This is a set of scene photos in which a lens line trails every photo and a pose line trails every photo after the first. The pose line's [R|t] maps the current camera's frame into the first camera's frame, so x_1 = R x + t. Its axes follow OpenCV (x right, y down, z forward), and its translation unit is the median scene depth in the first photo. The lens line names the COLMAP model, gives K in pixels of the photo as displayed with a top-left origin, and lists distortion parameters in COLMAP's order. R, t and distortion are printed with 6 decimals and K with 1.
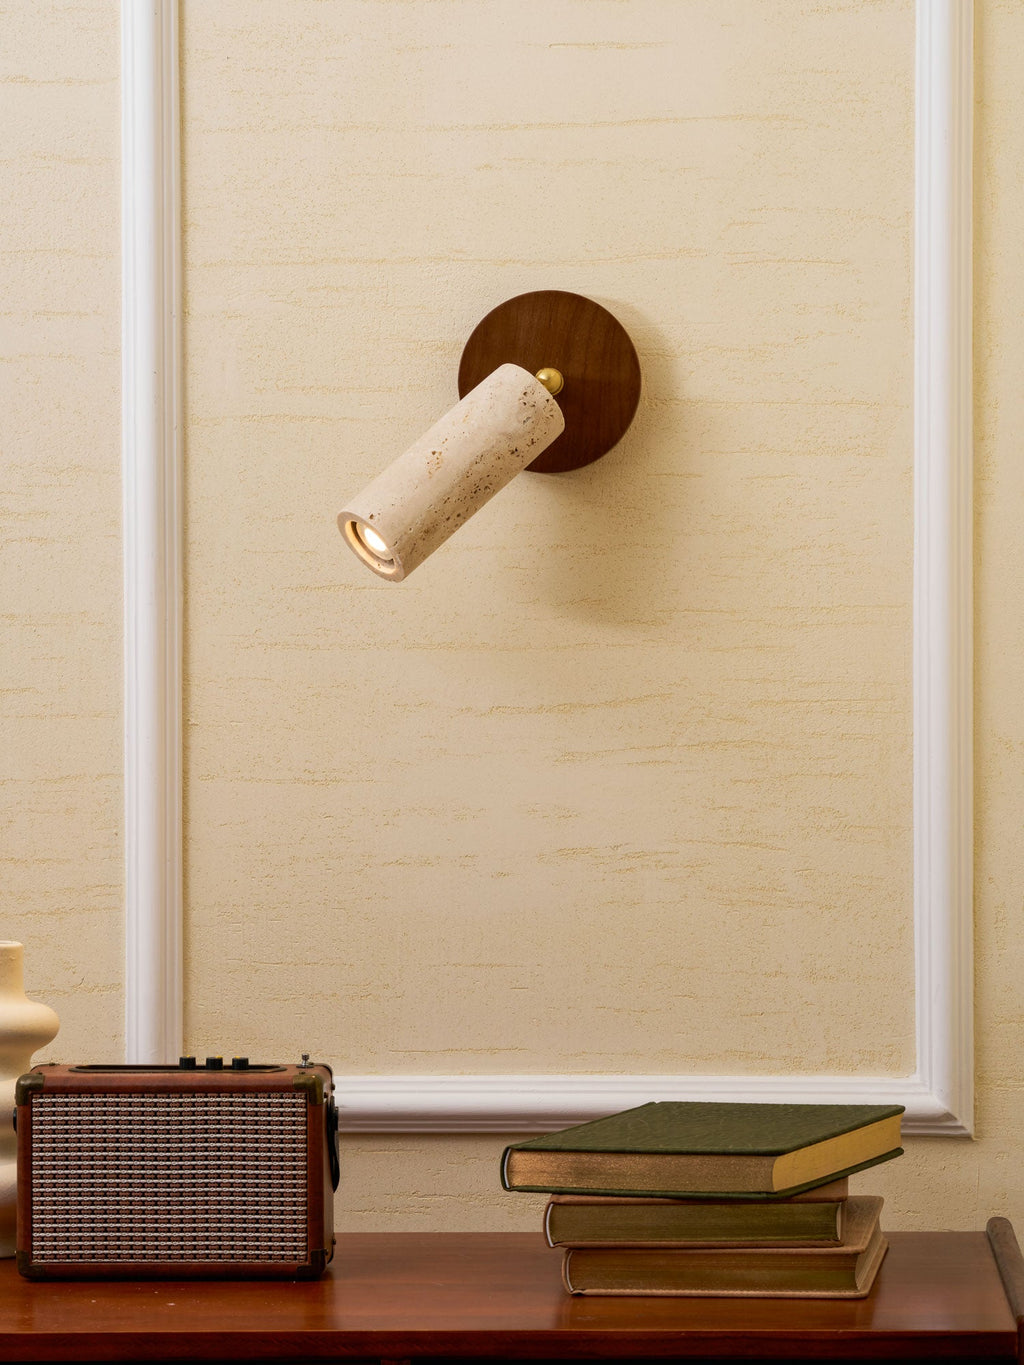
lens RADIAL K [[5838.3, 0, 561.1], [0, 5838.3, 615.2], [0, 0, 1]] dist [0.521927, 0.000000]
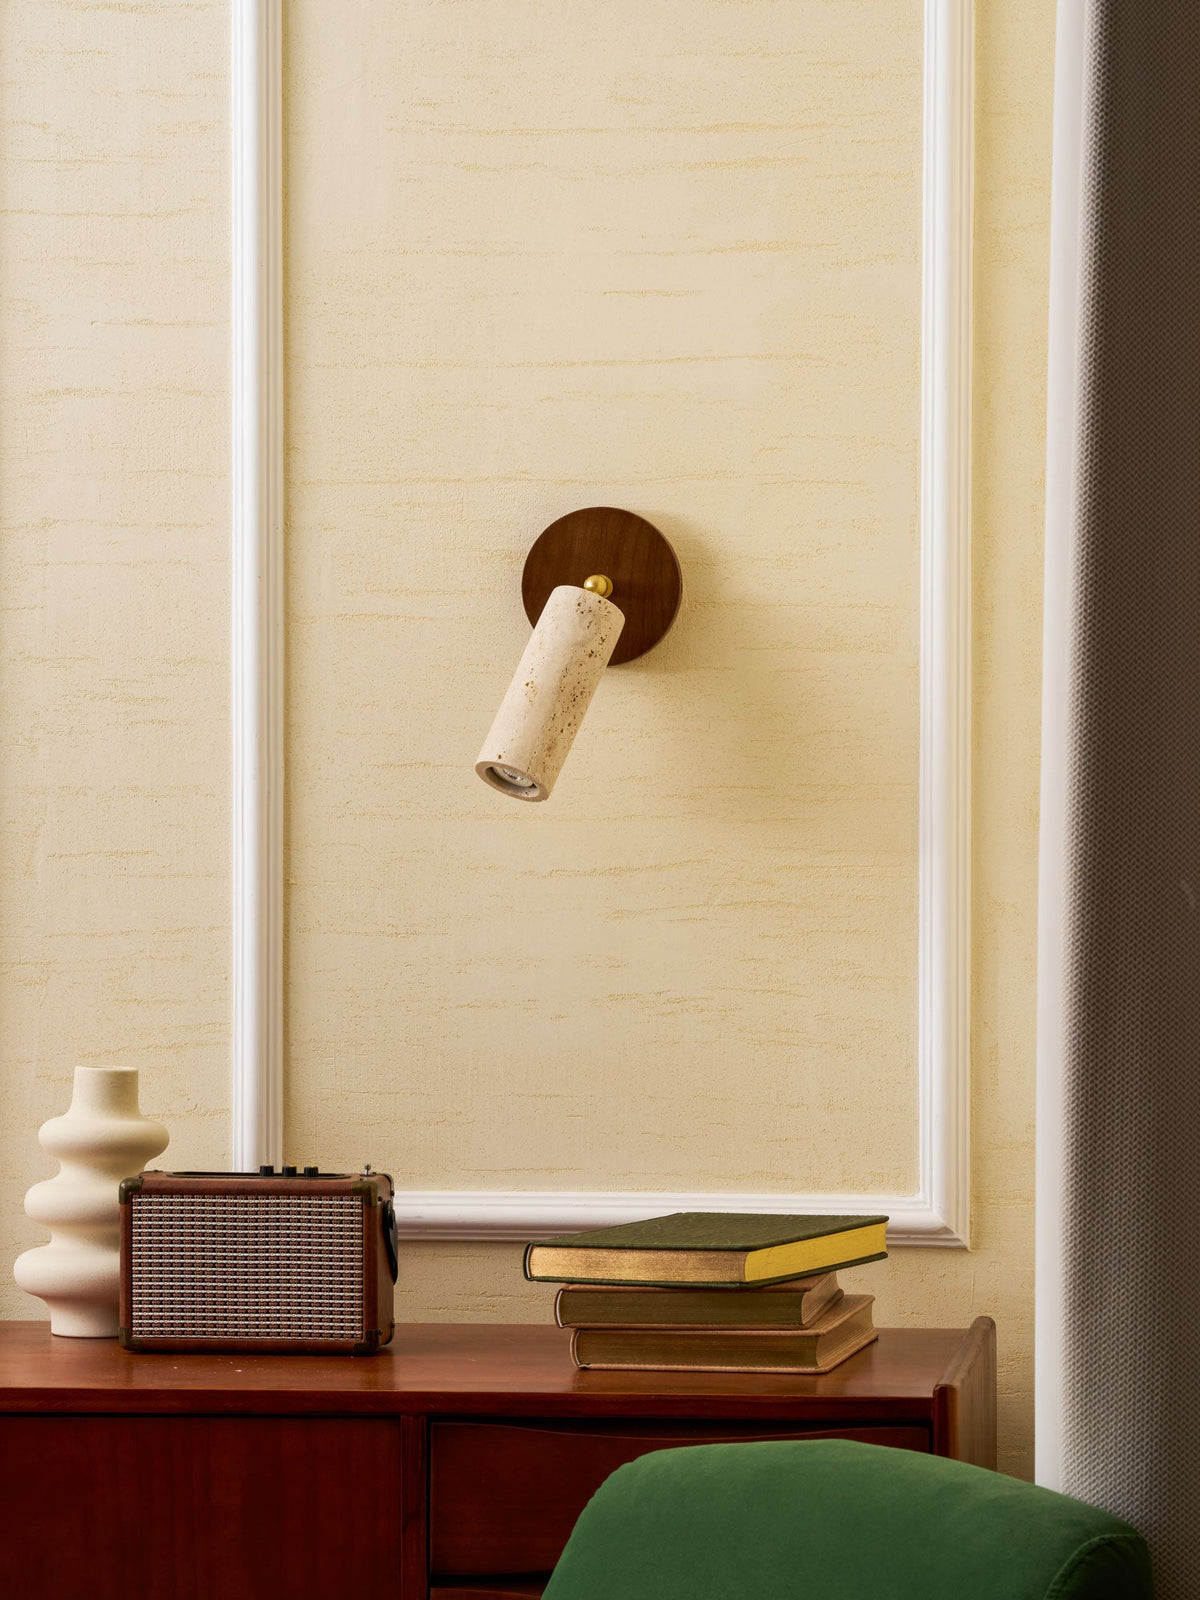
lens RADIAL K [[6984.7, 0, 708.2], [0, 6984.7, 835.1], [0, 0, 1]] dist [0.498991, 0.000000]
pose [[0.997720, 0.006560, -0.067169, 0.110839], [-0.006238, 0.999968, 0.005001, 0.001780], [0.067199, -0.004570, 0.997729, -0.364146]]
